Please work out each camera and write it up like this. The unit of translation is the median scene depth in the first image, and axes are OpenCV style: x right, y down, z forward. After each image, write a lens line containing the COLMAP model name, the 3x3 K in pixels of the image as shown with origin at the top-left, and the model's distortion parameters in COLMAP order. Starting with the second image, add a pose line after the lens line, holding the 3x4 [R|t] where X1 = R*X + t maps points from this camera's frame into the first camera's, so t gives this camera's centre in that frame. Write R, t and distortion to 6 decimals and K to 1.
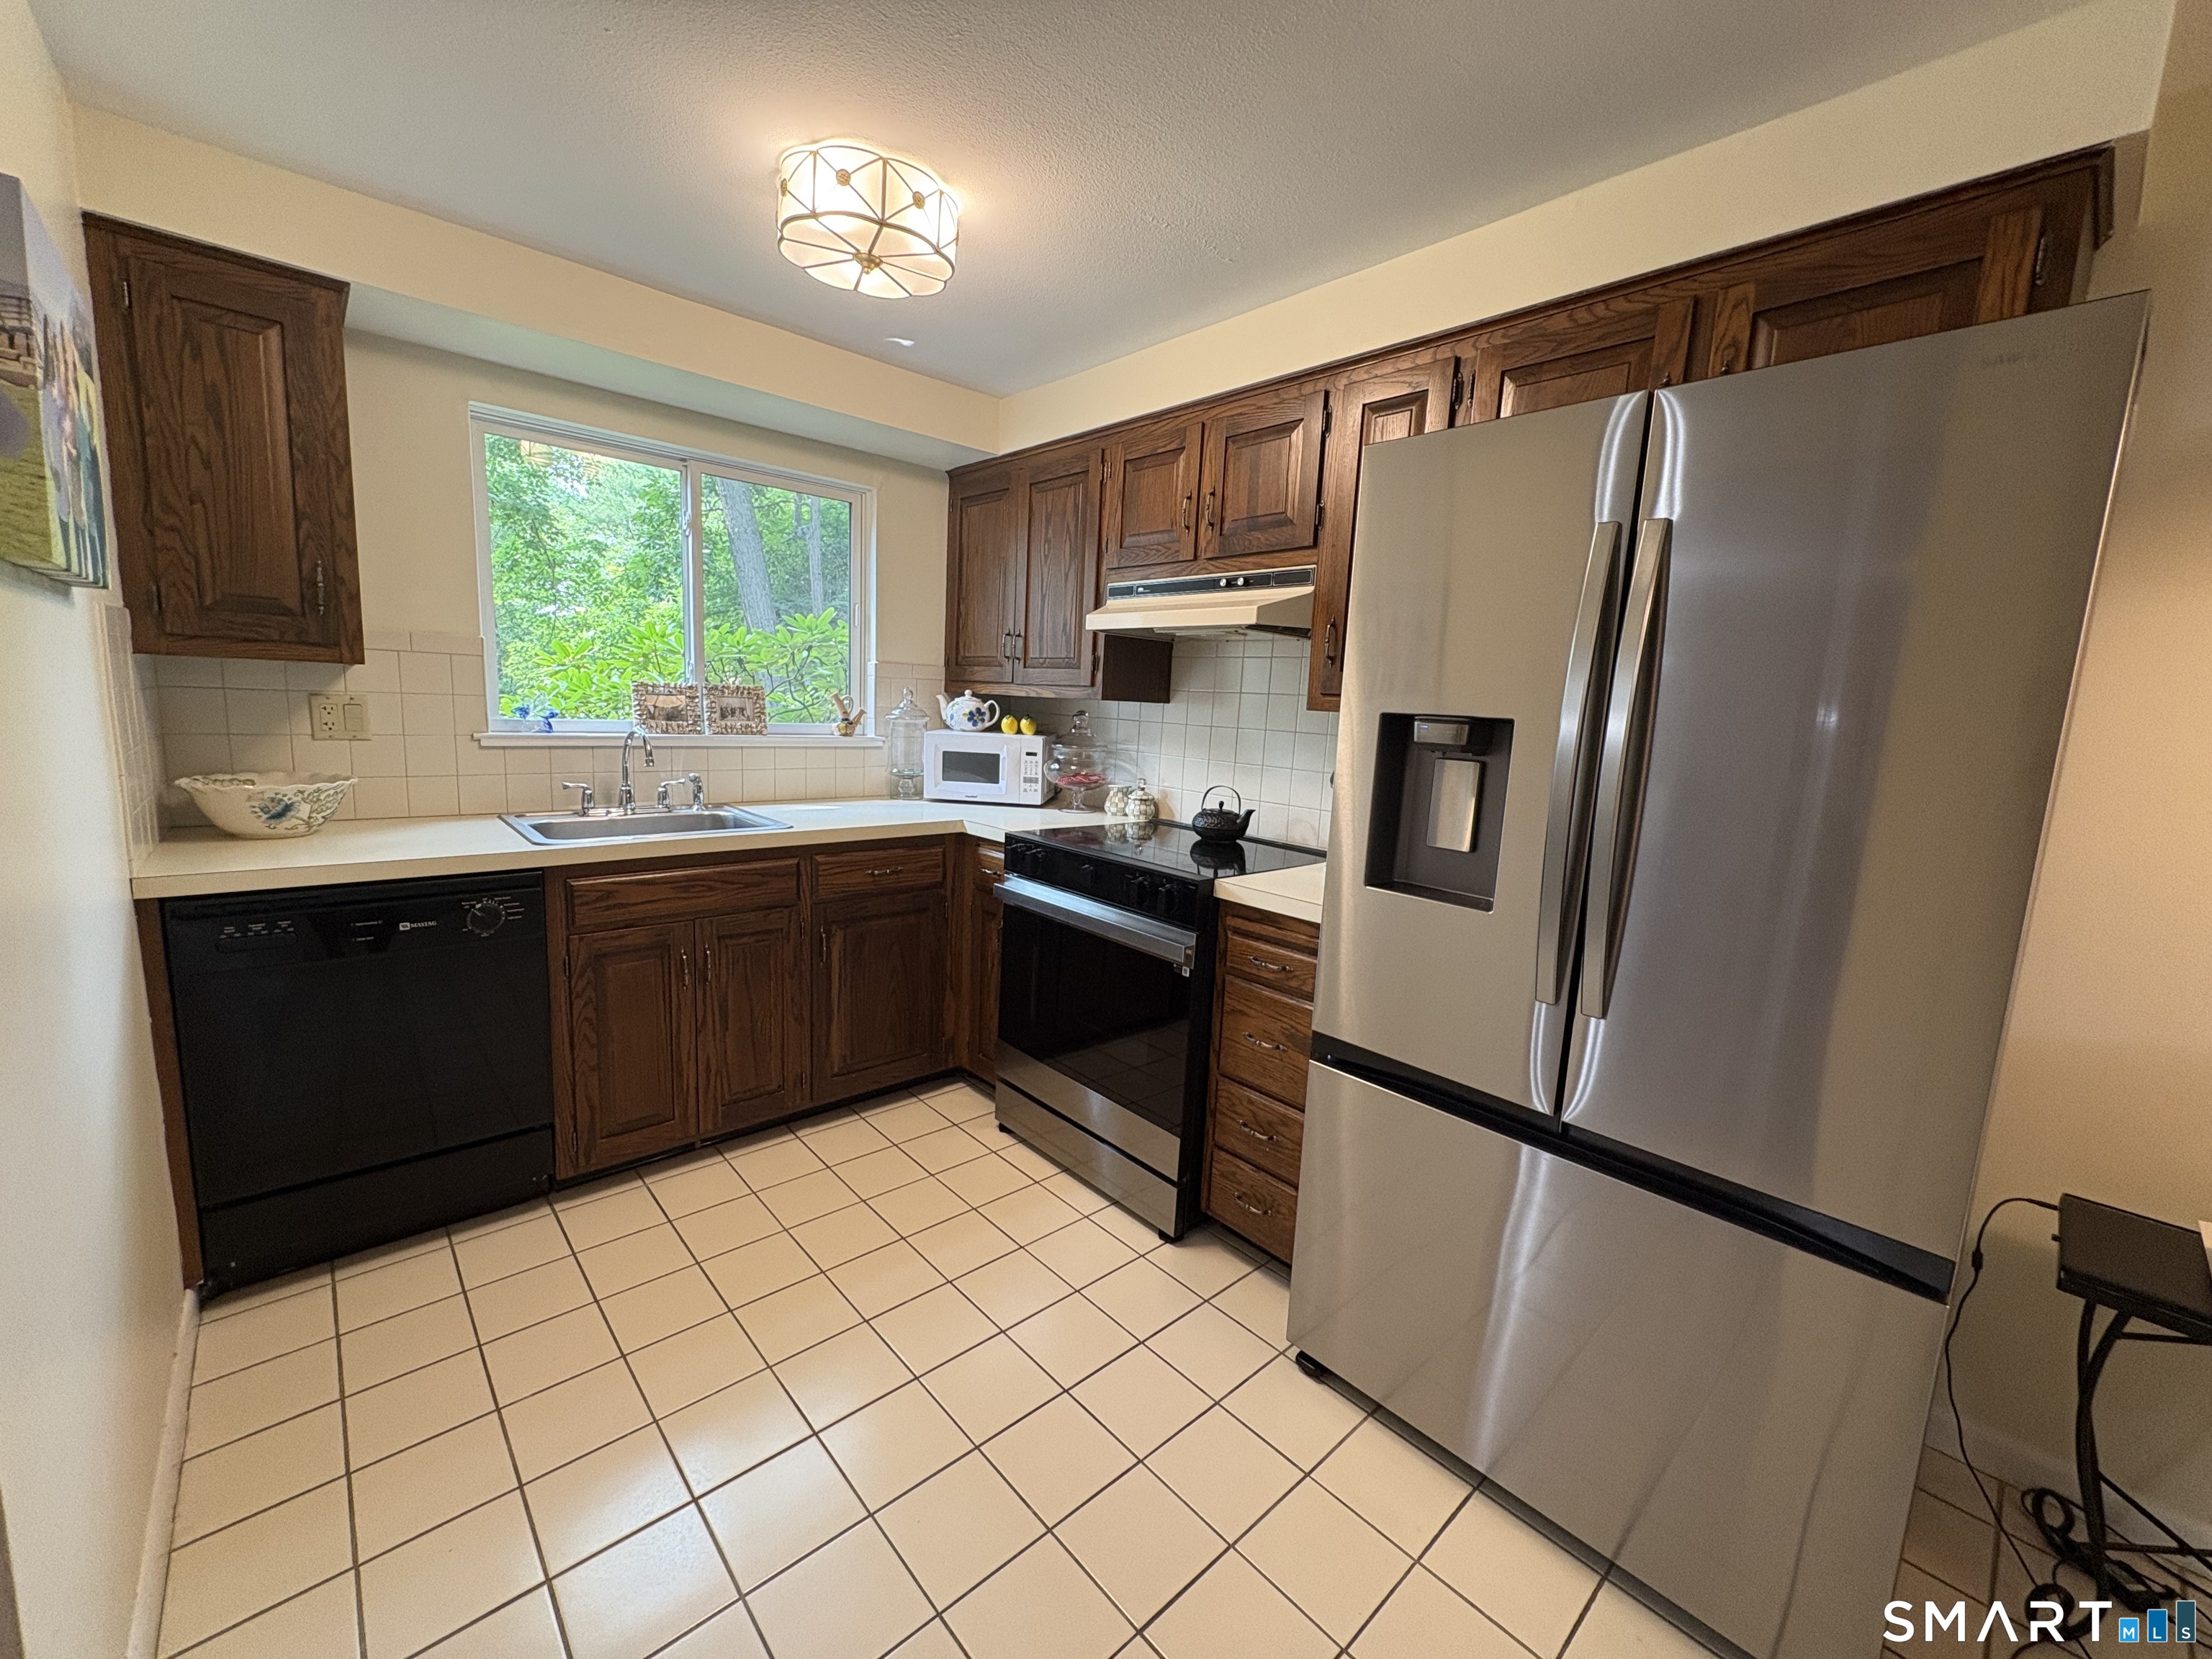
lens RADIAL K [[872.5, 0, 1108.2], [0, 872.5, 828.0], [0, 0, 1]] dist [-0.004237, -0.000319]
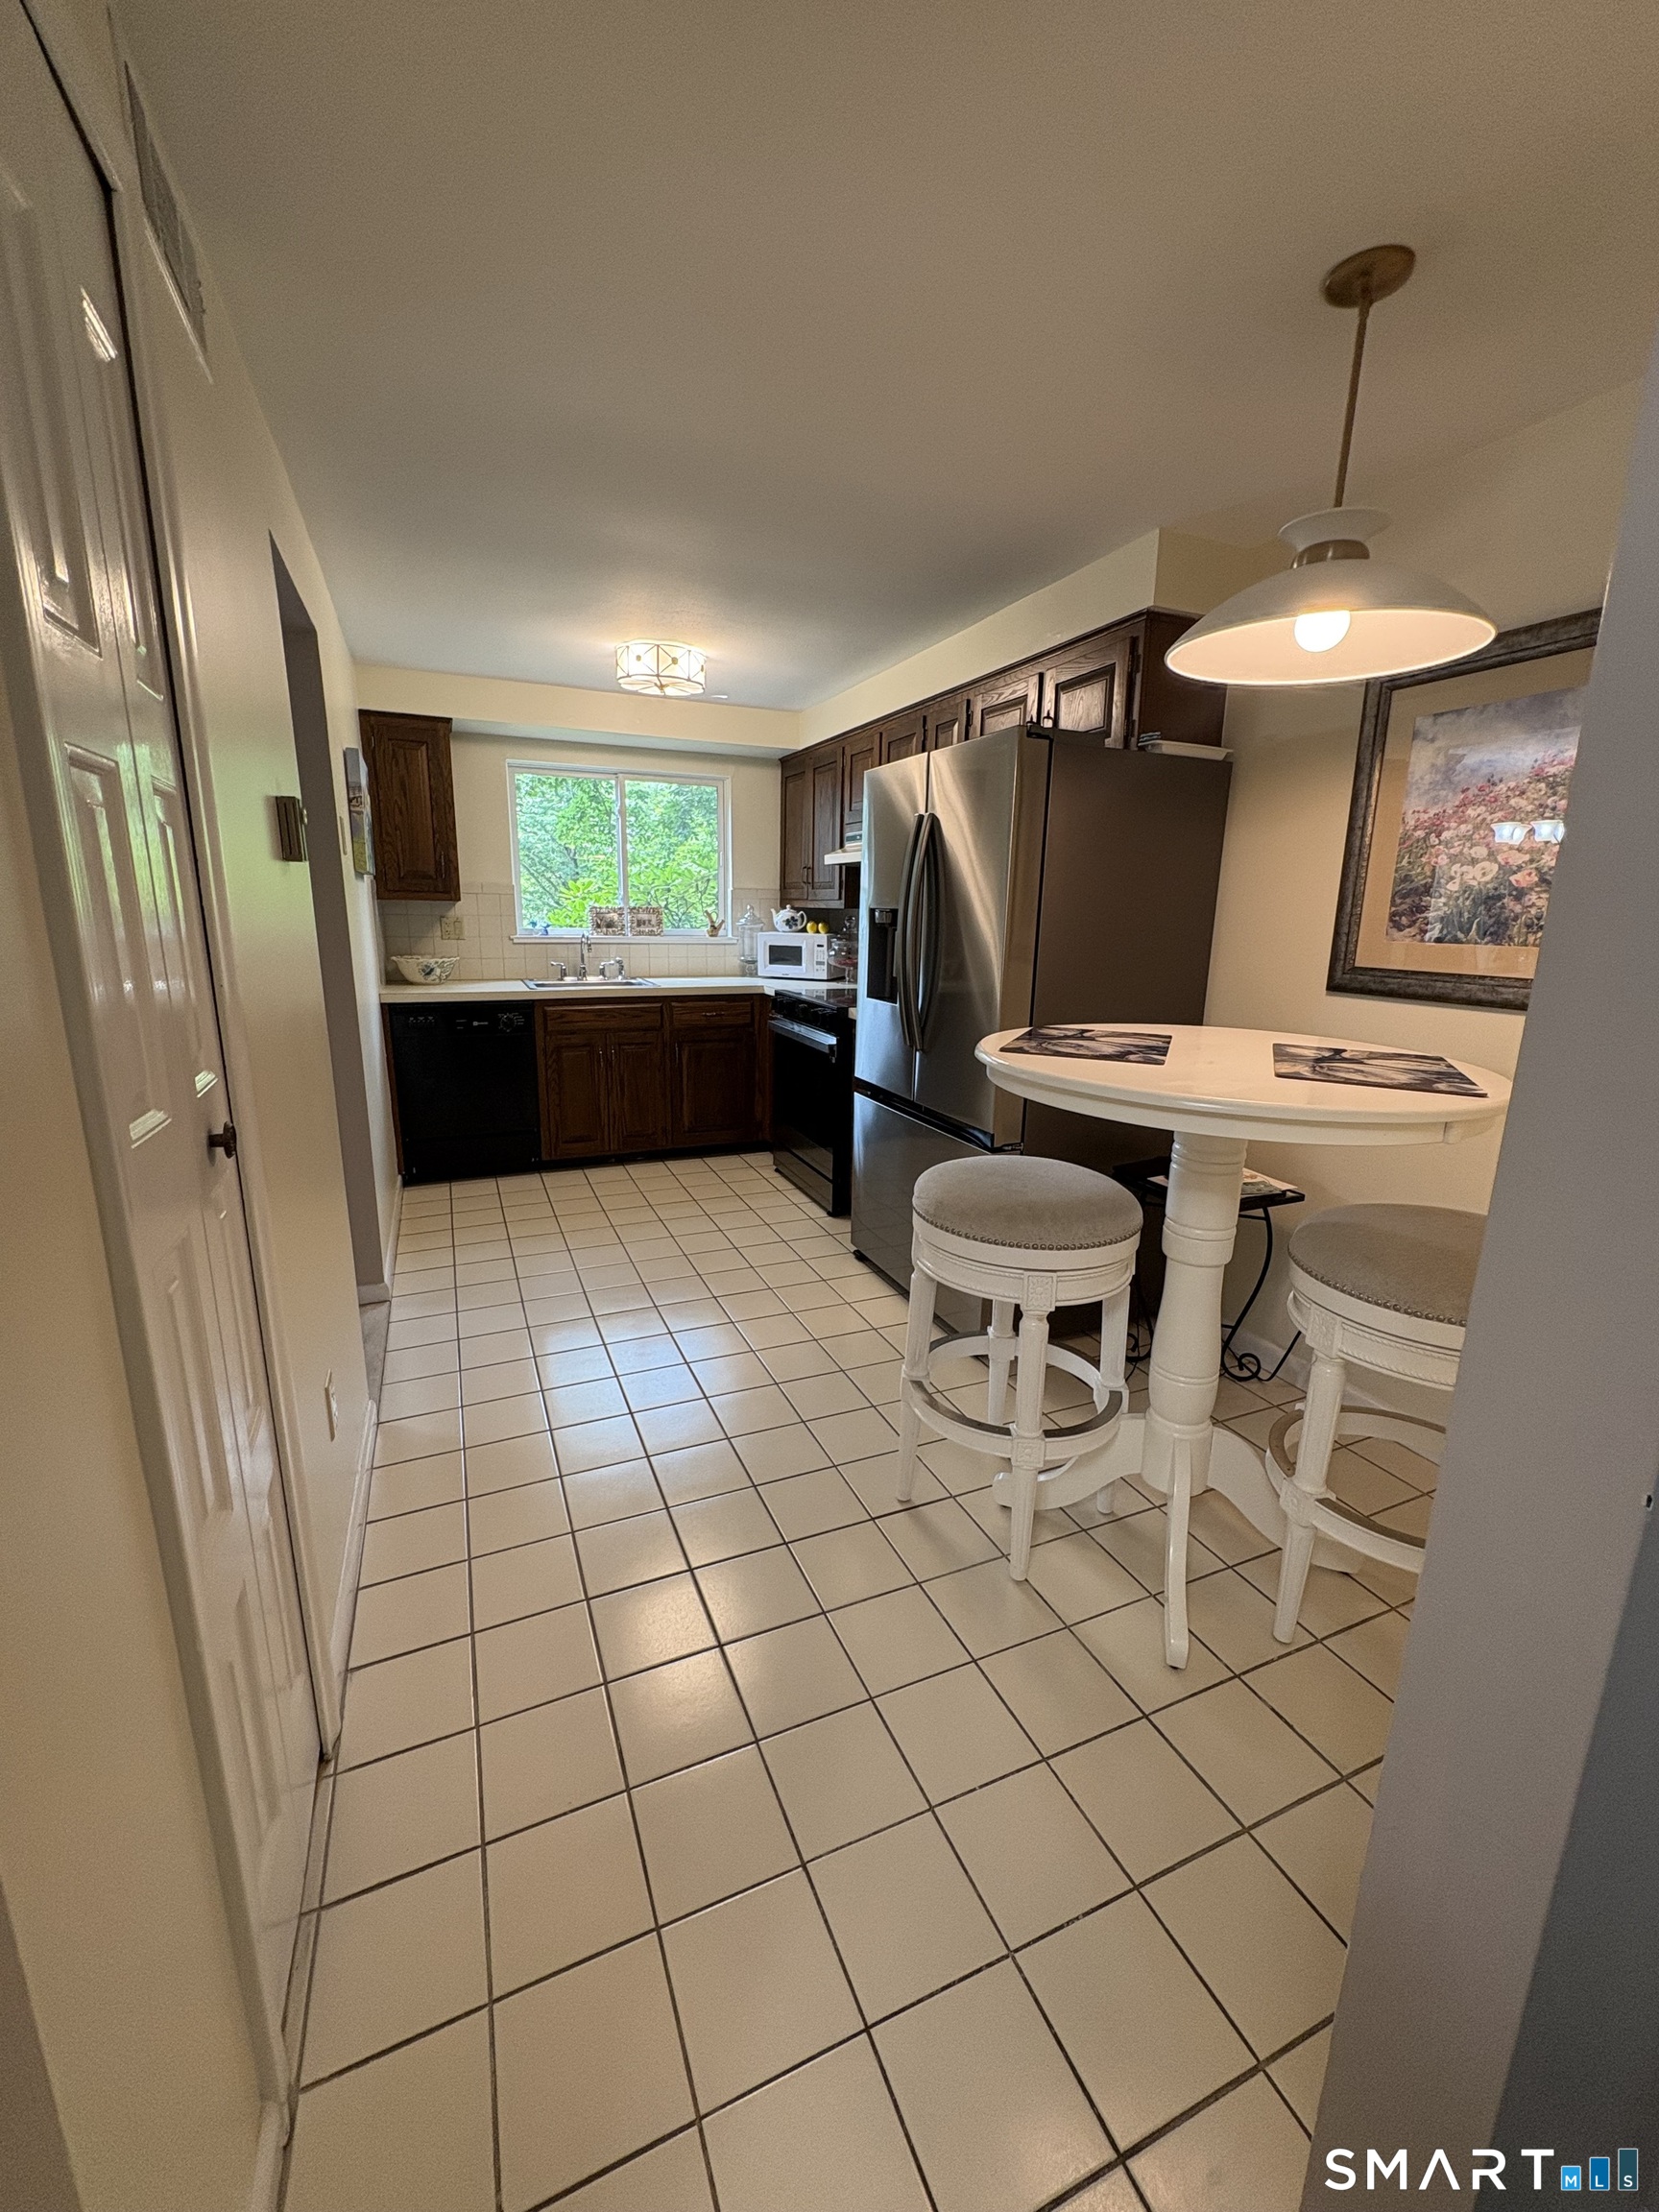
lens RADIAL K [[872.5, 0, 825.3], [0, 872.5, 1104.3], [0, 0, 1]] dist [-0.004237, -0.000319]
pose [[0.943284, 0.042204, -0.329294, 0.517173], [-0.021117, 0.997506, 0.067353, 0.106058], [0.331315, -0.056579, 0.941822, -0.538174]]
